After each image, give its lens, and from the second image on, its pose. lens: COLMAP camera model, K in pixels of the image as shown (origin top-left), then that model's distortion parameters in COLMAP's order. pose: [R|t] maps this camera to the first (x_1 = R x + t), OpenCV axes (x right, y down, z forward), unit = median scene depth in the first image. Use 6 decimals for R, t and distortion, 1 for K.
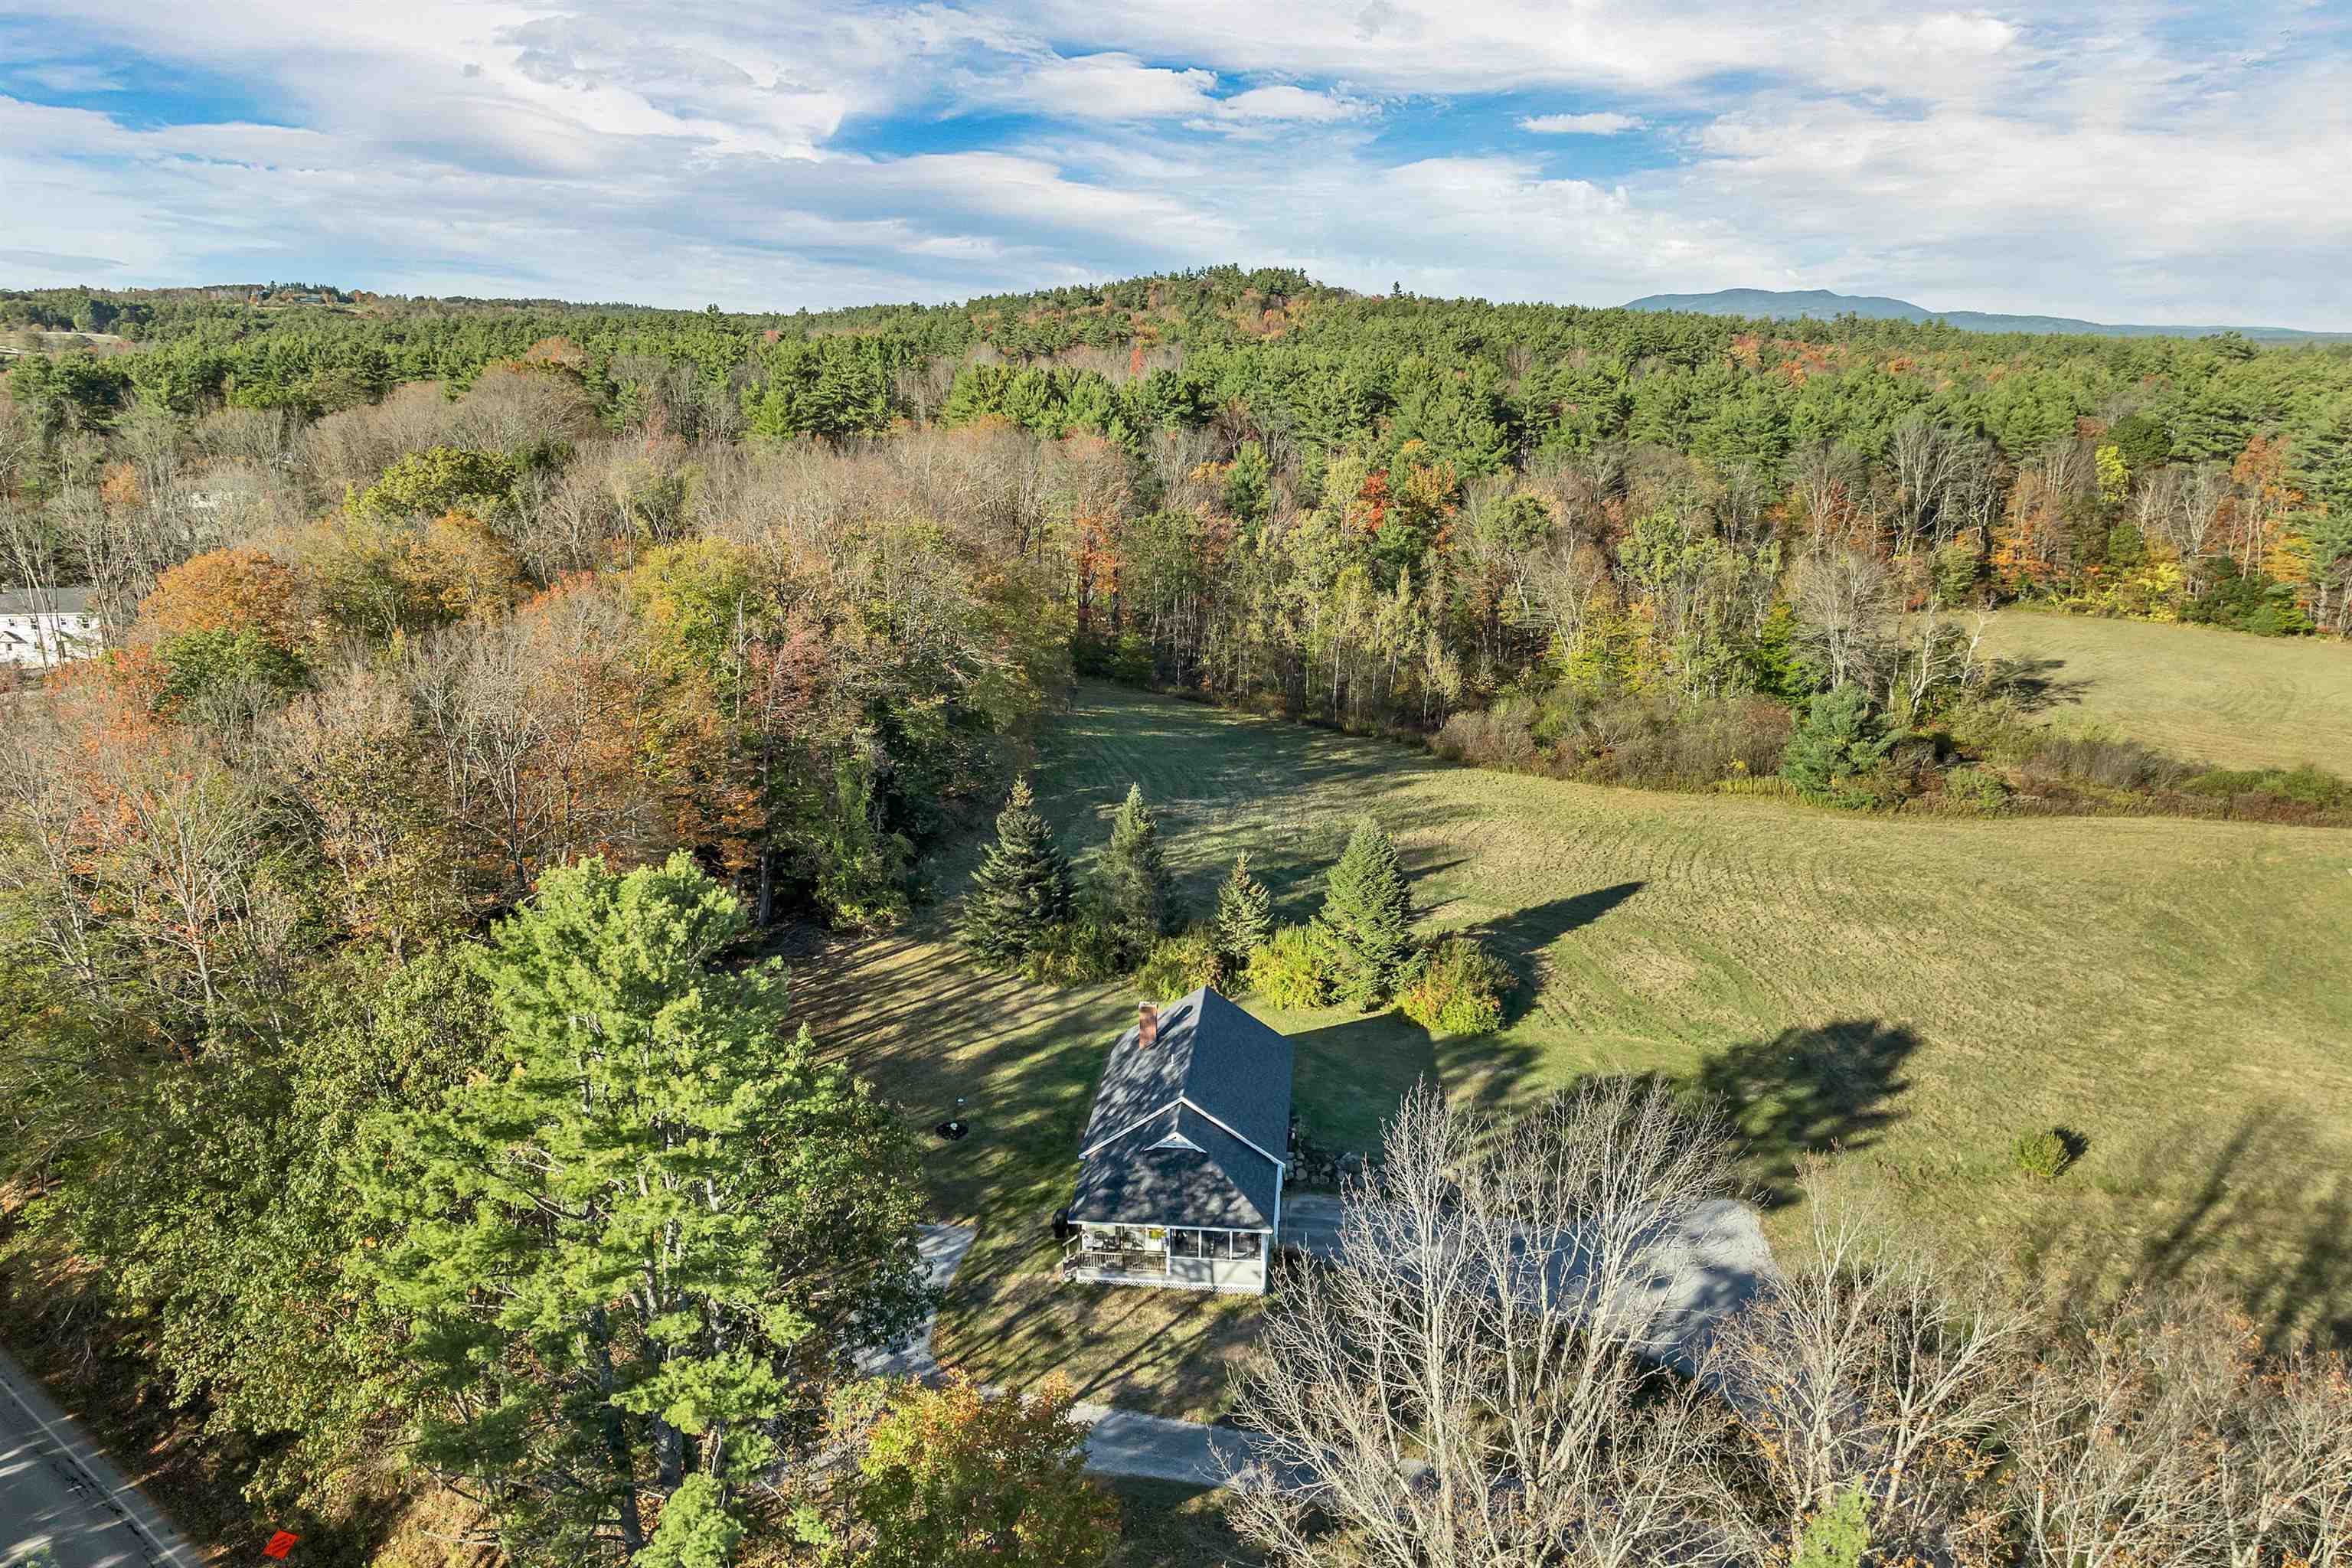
lens RADIAL K [[1709.4, 0, 1181.0], [0, 1709.4, 780.4], [0, 0, 1]] dist [-0.034031, 0.002214]
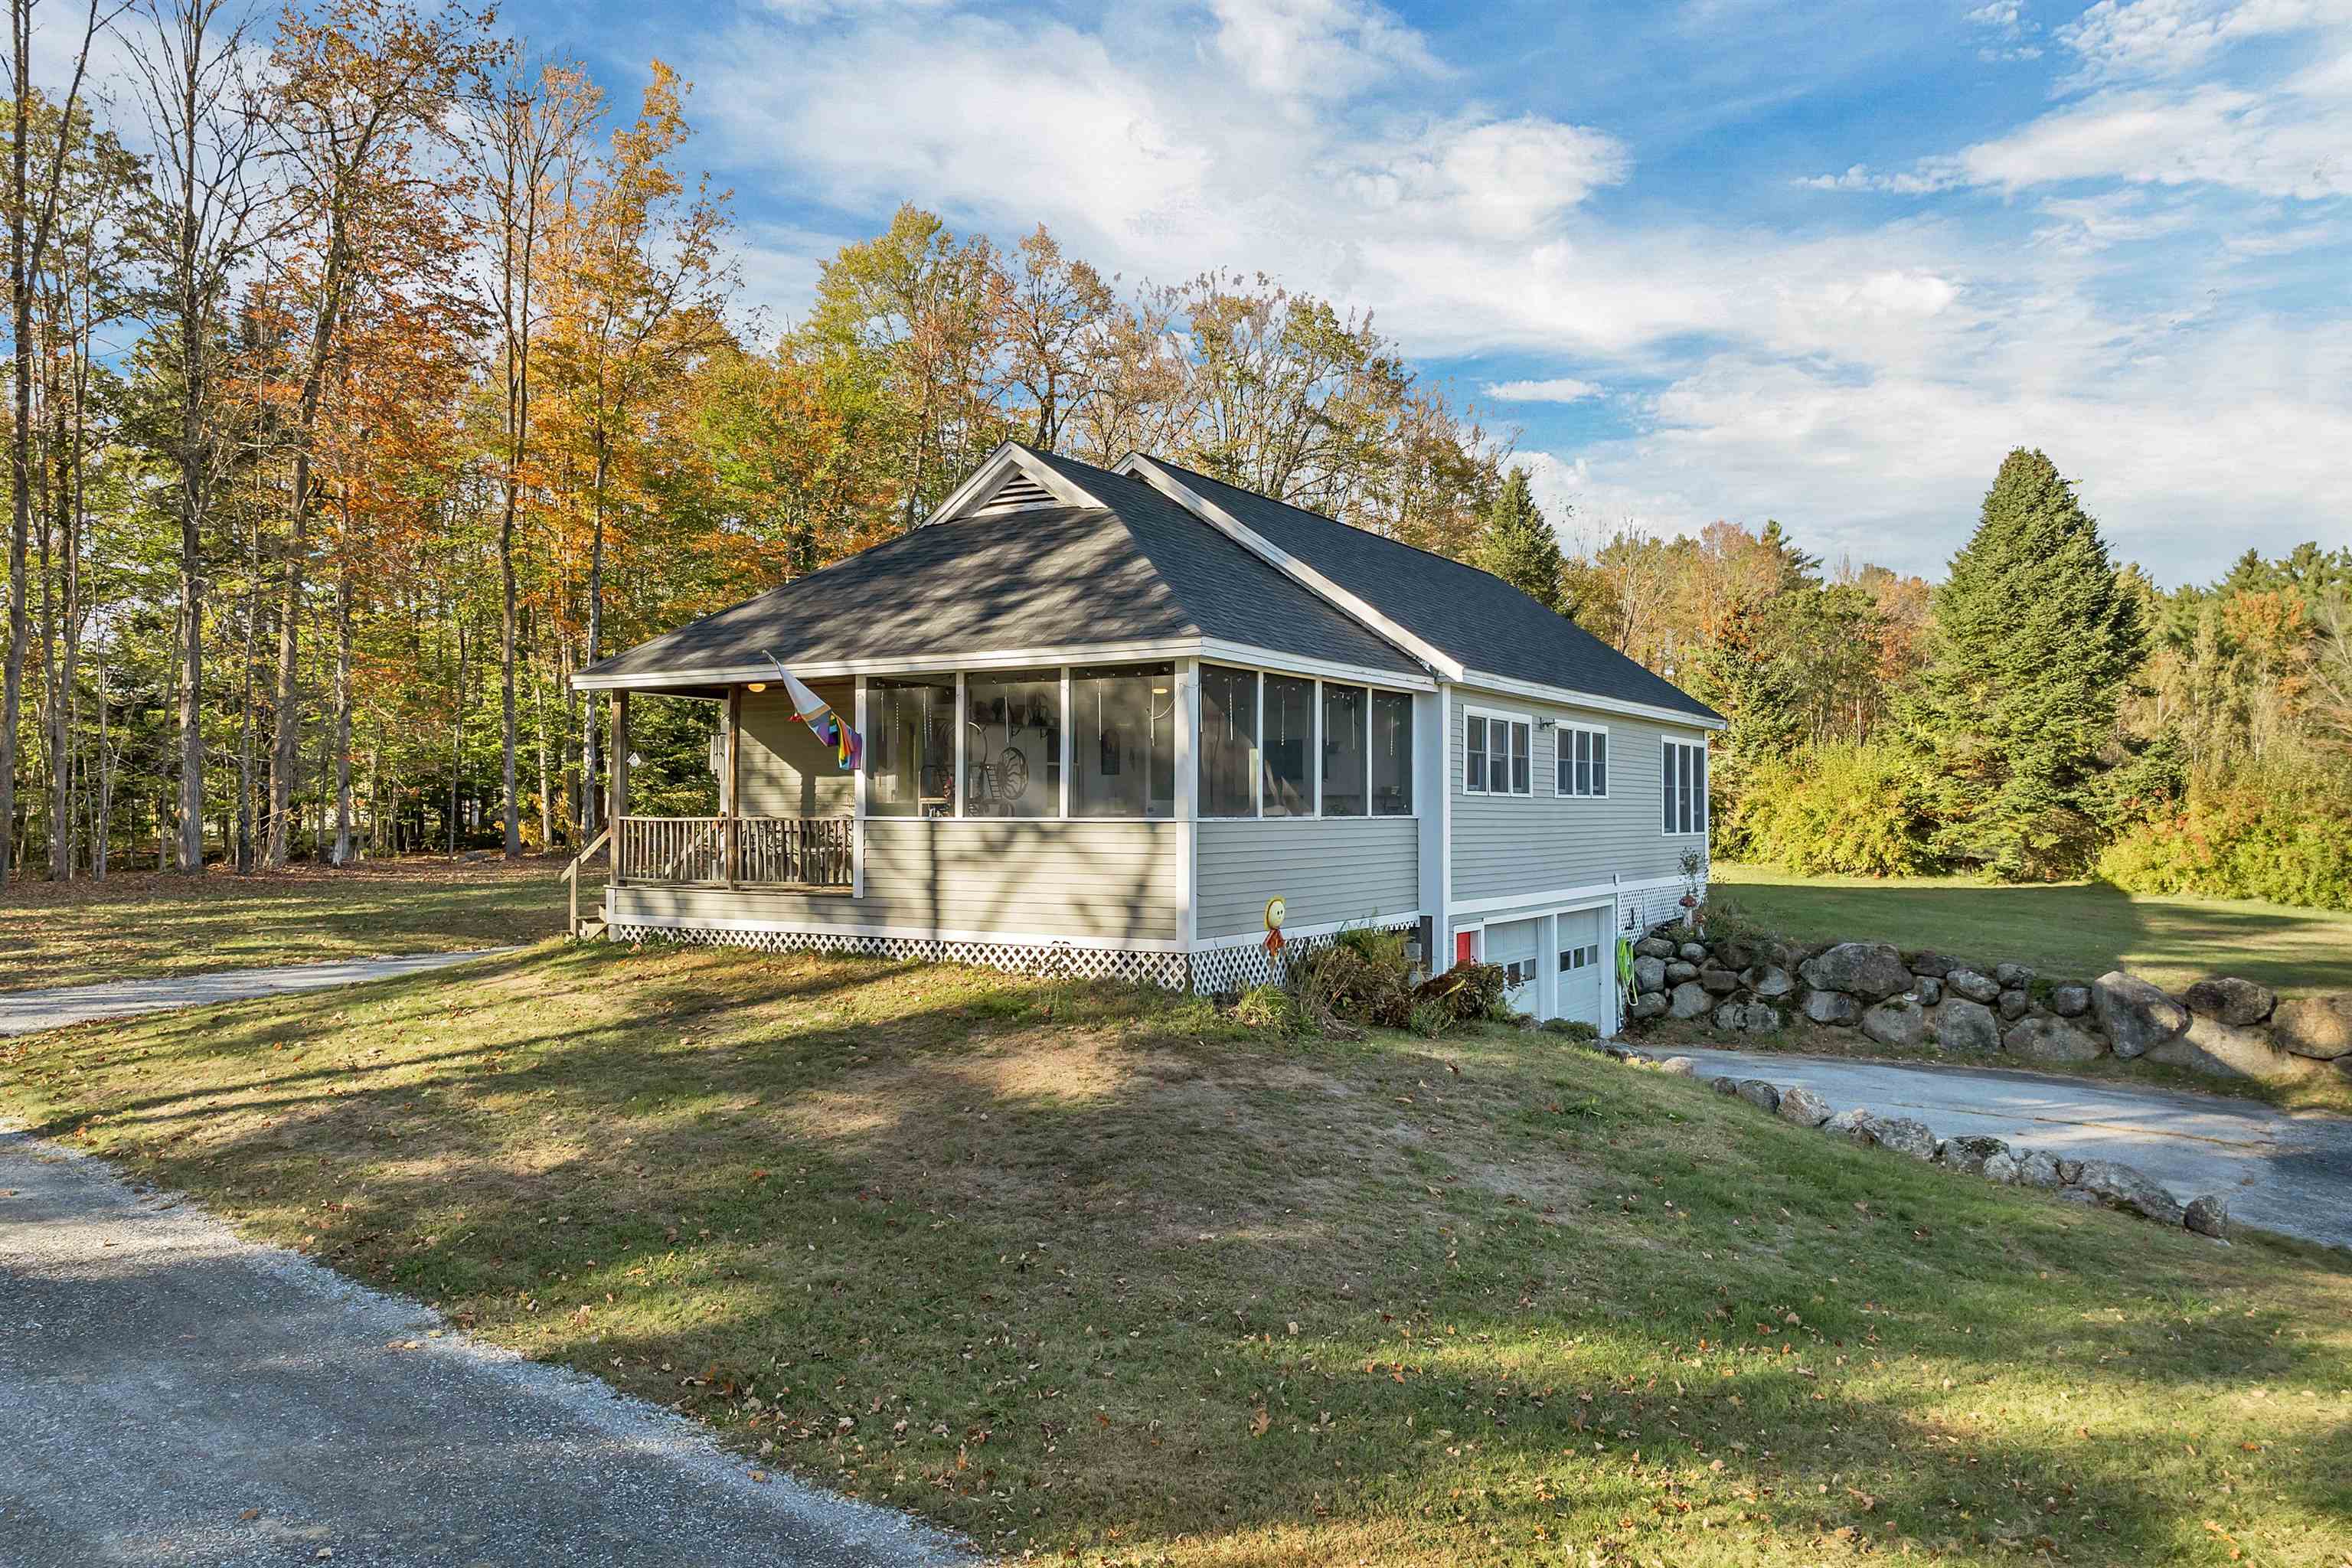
lens RADIAL K [[1709.4, 0, 1181.0], [0, 1709.4, 780.4], [0, 0, 1]] dist [-0.034031, 0.002214]
pose [[0.902502, -0.009733, -0.430575, 0.101281], [-0.108603, 0.962295, -0.249388, 0.233714], [0.416767, 0.271836, 0.867416, 0.562492]]
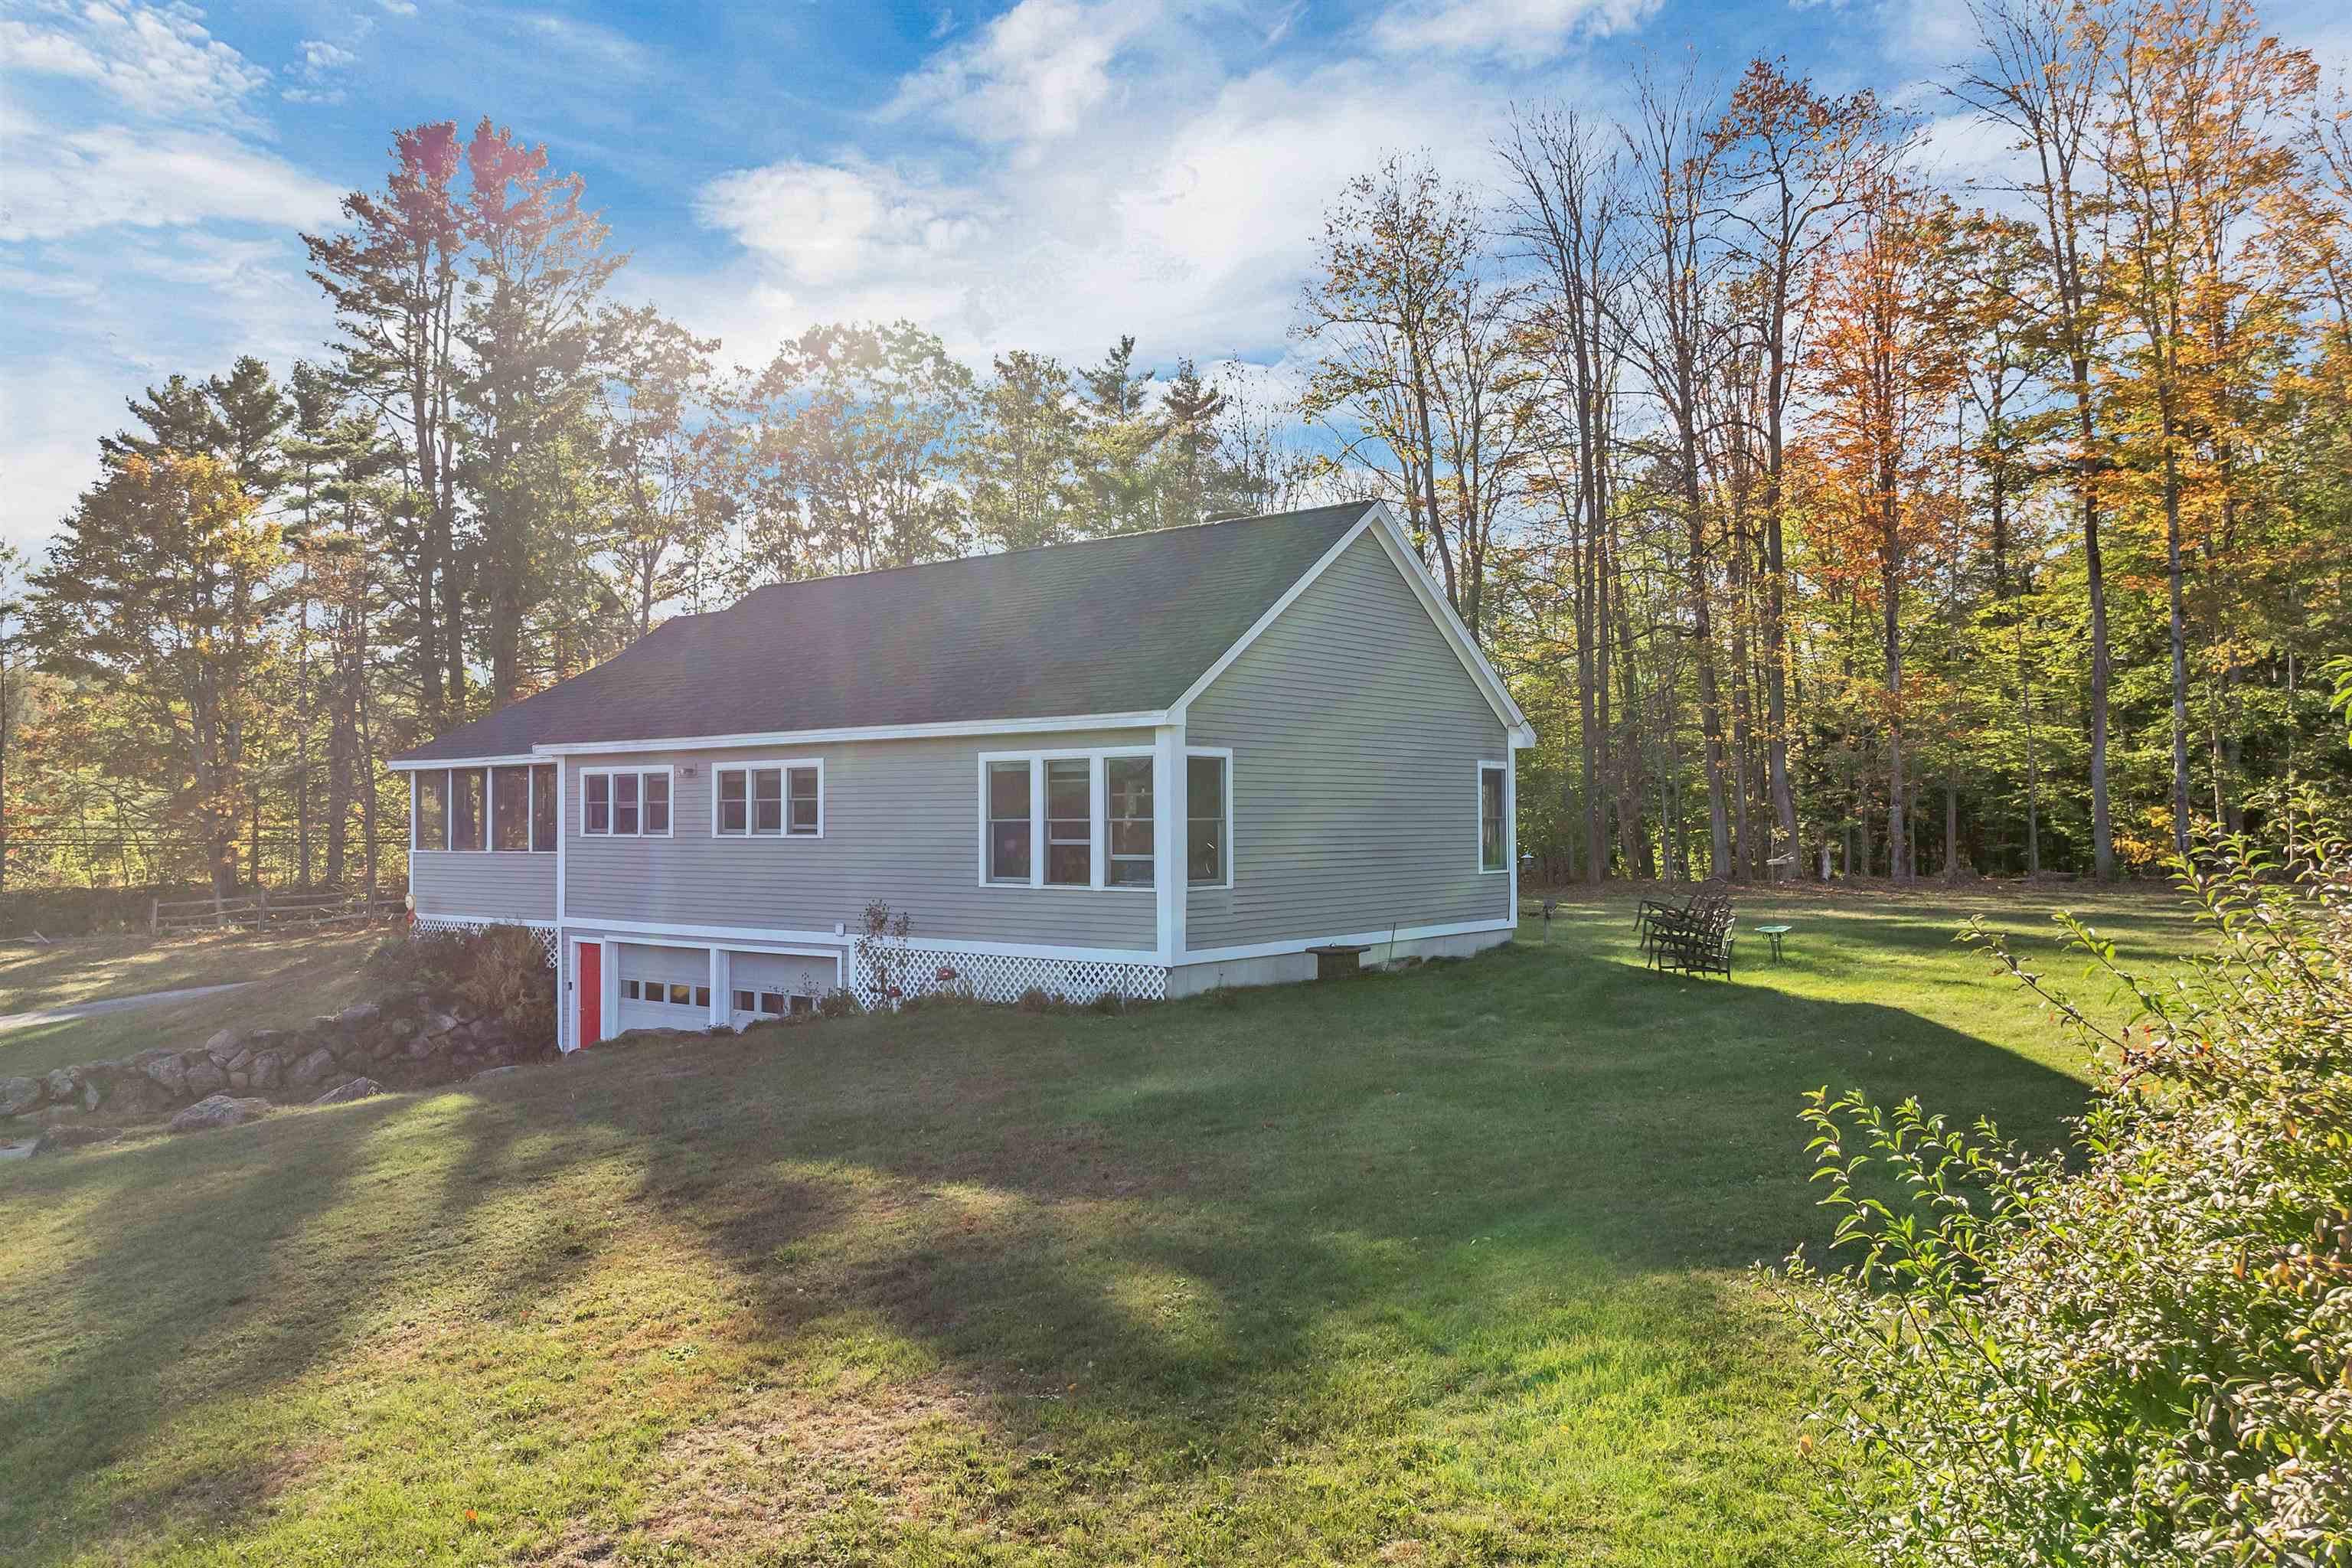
lens RADIAL K [[1709.4, 0, 1181.0], [0, 1709.4, 780.4], [0, 0, 1]] dist [-0.034031, 0.002214]
pose [[-0.542975, -0.012003, -0.839663, 0.218302], [-0.208136, 0.970622, 0.120718, 0.118315], [0.813547, 0.240310, -0.529521, 0.977375]]
